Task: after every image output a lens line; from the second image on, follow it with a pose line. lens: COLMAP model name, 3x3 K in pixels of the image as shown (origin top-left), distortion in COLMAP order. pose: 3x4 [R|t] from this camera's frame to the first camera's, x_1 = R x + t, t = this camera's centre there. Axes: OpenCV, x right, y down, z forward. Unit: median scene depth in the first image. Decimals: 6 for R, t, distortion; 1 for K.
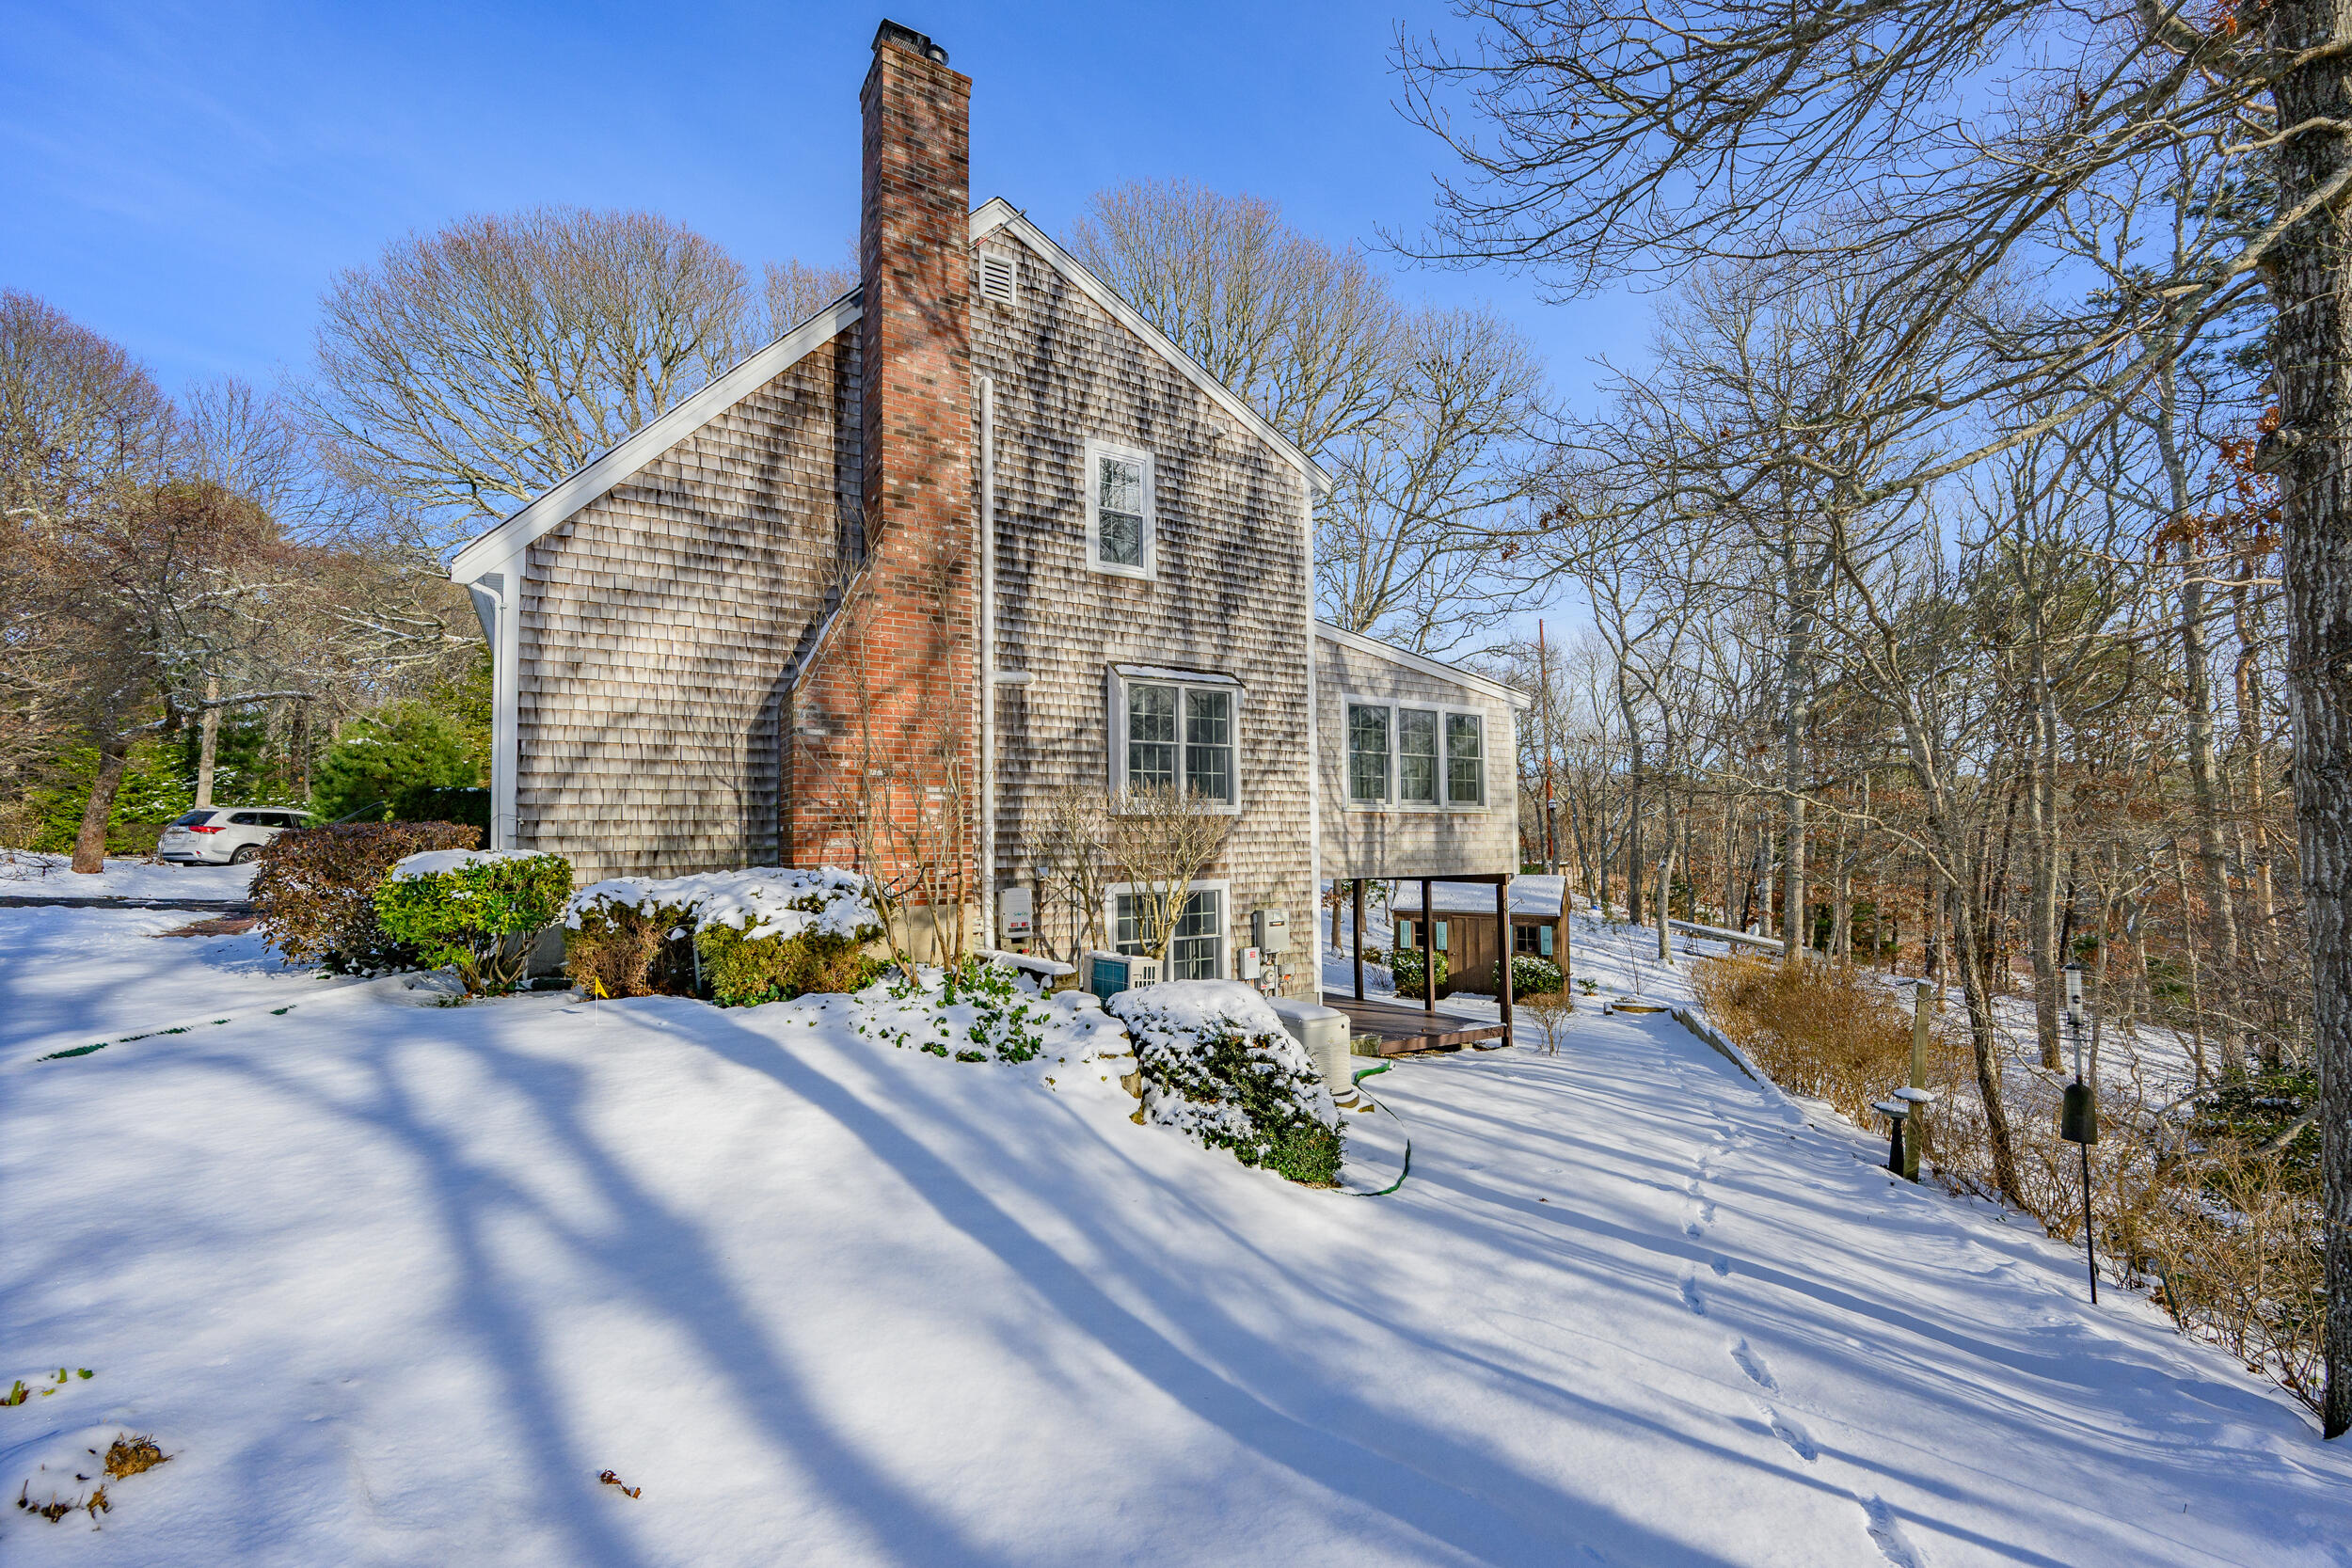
lens RADIAL K [[1048.6, 0, 1169.2], [0, 1048.6, 807.9], [0, 0, 1]] dist [-0.001030, -0.000138]
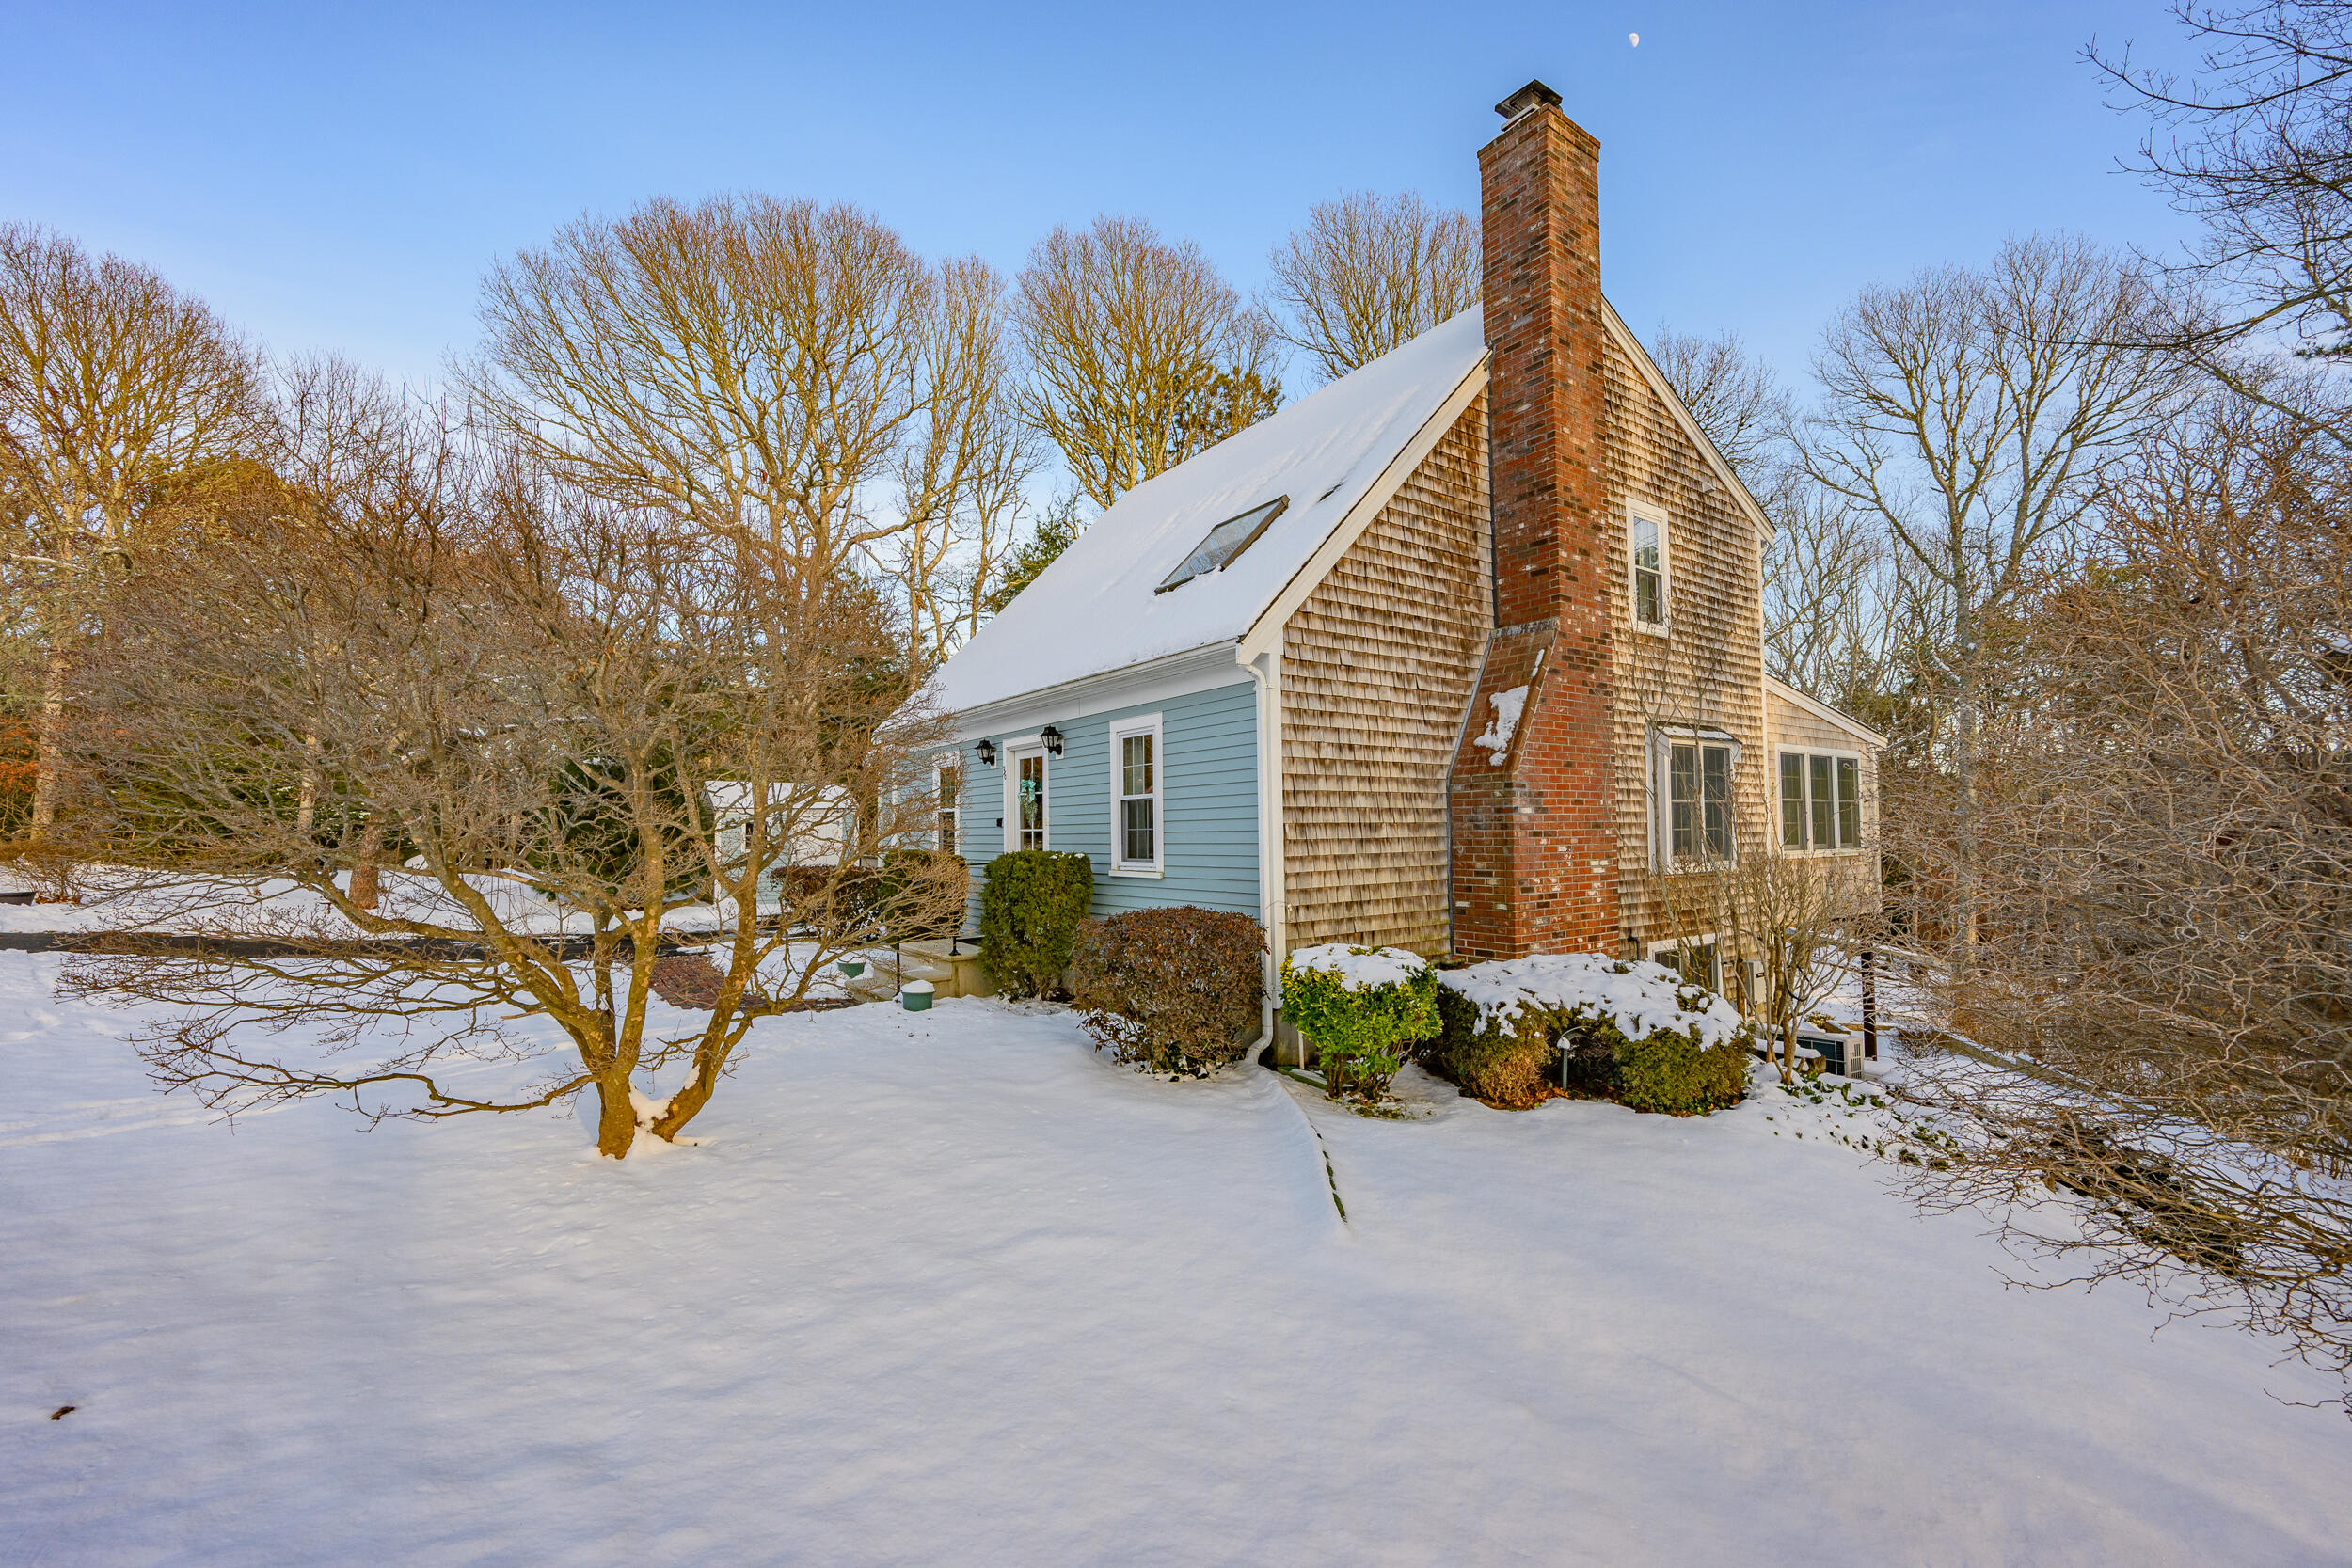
lens RADIAL K [[1048.6, 0, 1169.2], [0, 1048.6, 807.9], [0, 0, 1]] dist [-0.001030, -0.000138]
pose [[0.998564, 0.004834, 0.053350, -0.689352], [-0.005515, 0.999905, 0.012622, -0.081280], [-0.053284, -0.012898, 0.998496, 0.024642]]
